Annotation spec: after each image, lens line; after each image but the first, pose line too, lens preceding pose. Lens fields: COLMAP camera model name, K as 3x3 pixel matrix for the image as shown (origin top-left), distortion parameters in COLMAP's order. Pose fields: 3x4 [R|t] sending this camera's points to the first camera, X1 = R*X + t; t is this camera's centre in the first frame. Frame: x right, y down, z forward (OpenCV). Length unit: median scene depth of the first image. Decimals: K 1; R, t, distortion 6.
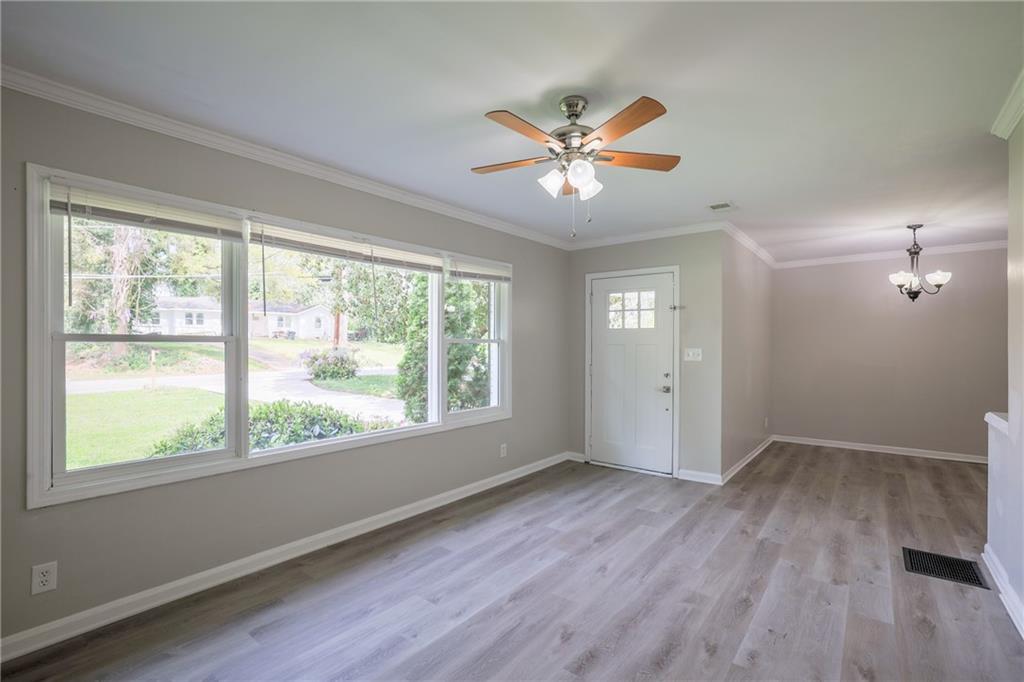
lens RADIAL K [[472.9, 0, 512.1], [0, 472.9, 354.4], [0, 0, 1]] dist [-0.054445, 0.027697]
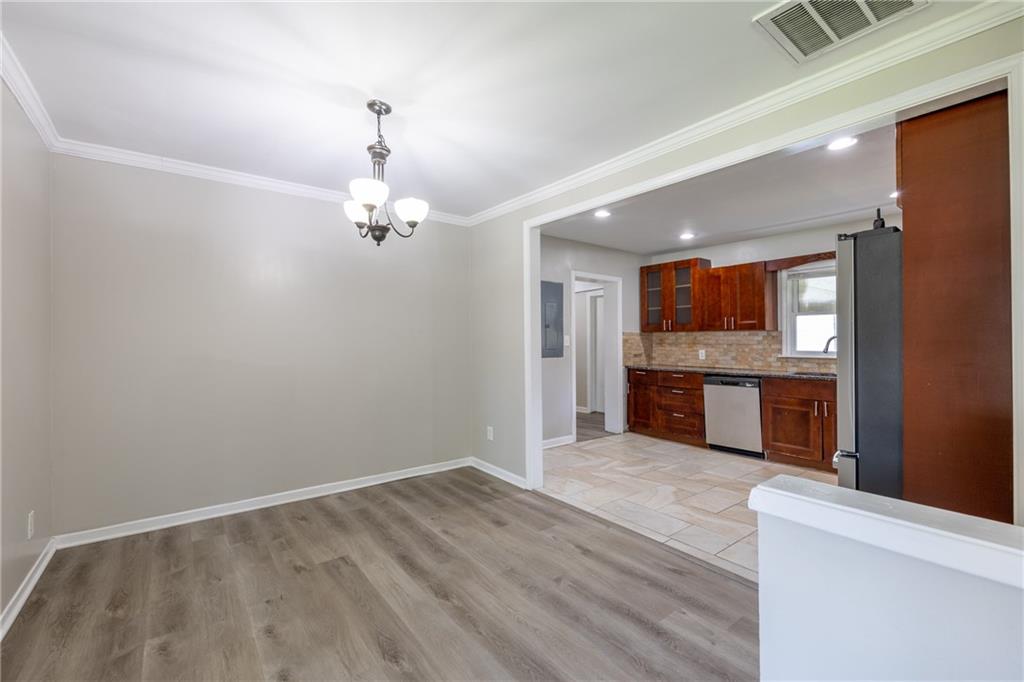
lens RADIAL K [[433.7, 0, 510.4], [0, 433.7, 338.0], [0, 0, 1]] dist [-0.001331, 0.000051]
pose [[0.253721, 0.002413, 0.967274, 0.419832], [0.019922, 0.999772, -0.007719, 0.001078], [-0.967072, 0.021229, 0.253615, 0.728186]]
